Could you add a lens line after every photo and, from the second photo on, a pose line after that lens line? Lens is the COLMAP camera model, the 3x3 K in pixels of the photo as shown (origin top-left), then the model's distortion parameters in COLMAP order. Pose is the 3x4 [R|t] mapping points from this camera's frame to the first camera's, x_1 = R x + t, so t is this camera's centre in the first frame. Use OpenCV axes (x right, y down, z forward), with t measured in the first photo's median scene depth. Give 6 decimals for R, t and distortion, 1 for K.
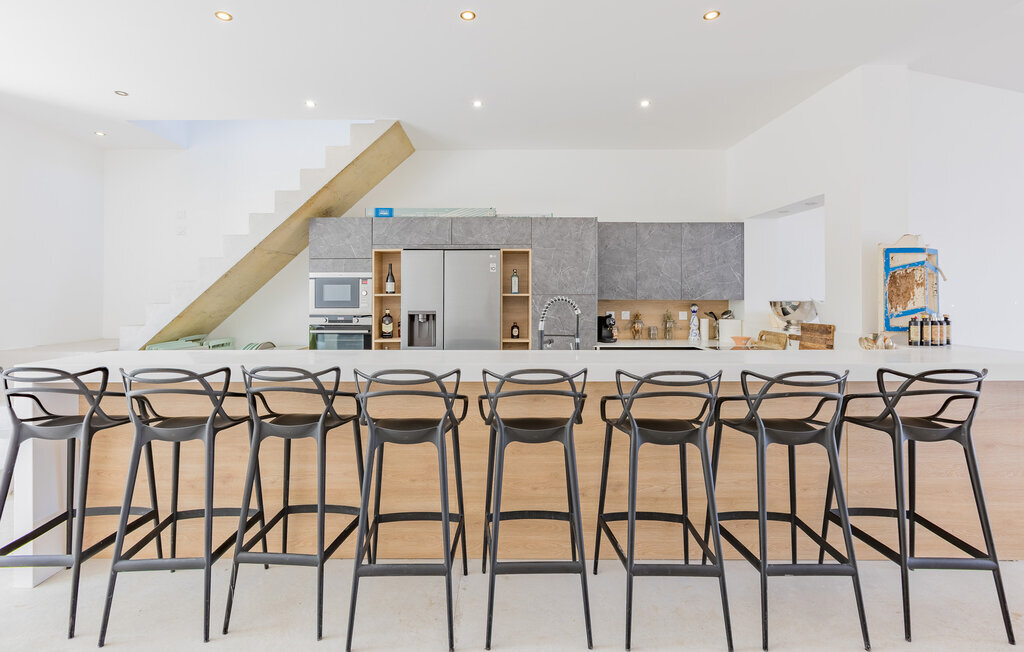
lens RADIAL K [[461.3, 0, 512.8], [0, 461.3, 323.4], [0, 0, 1]] dist [0.001703, 0.000223]
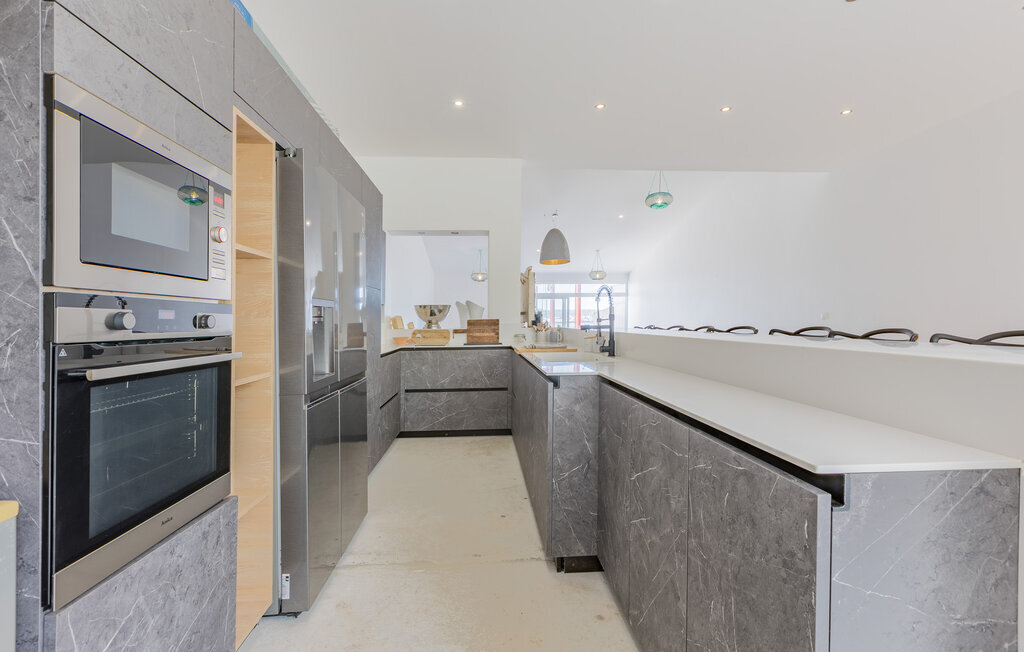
lens RADIAL K [[468.8, 0, 511.7], [0, 468.8, 336.7], [0, 0, 1]] dist [0.000526, 0.000136]
pose [[-0.086008, -0.030066, 0.995841, -0.665251], [0.075792, 0.996451, 0.036631, 0.007060], [-0.993407, 0.078627, -0.083424, 0.836997]]
